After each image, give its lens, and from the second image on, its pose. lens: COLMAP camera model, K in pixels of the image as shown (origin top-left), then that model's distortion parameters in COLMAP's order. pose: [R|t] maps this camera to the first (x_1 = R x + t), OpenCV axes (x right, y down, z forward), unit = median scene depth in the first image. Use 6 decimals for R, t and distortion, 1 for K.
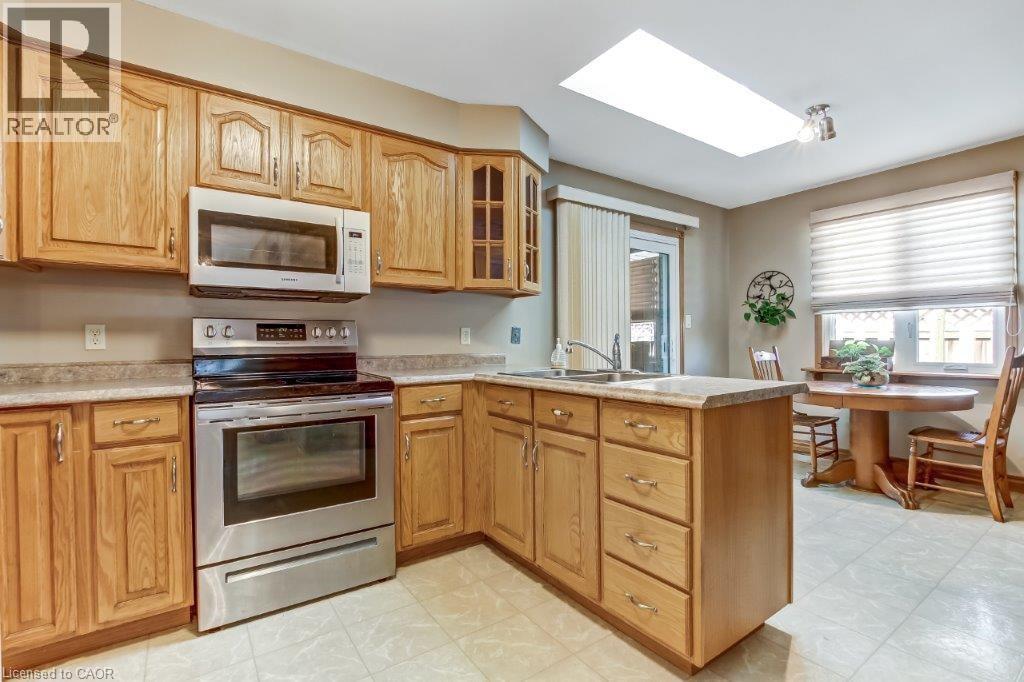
lens RADIAL K [[467.7, 0, 511.2], [0, 467.7, 346.3], [0, 0, 1]] dist [-0.017514, 0.000161]
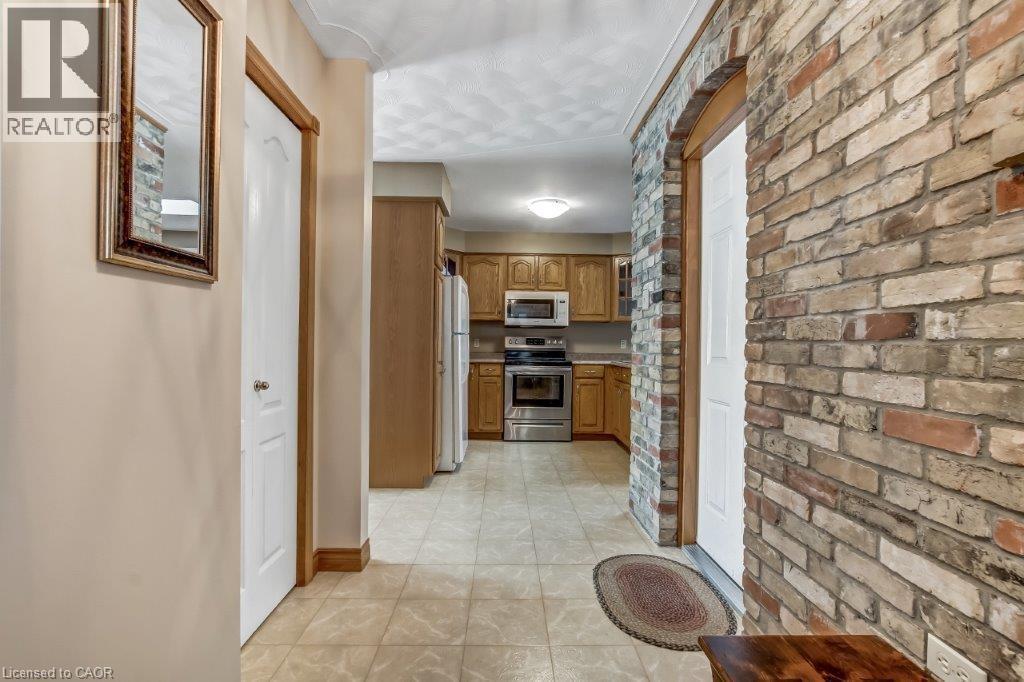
lens RADIAL K [[467.7, 0, 511.2], [0, 467.7, 346.3], [0, 0, 1]] dist [-0.017514, 0.000161]
pose [[0.831299, 0.018269, -0.555525, 0.817197], [-0.021577, 0.999767, 0.000590, -0.005564], [0.555407, 0.011496, 0.831499, -1.187595]]
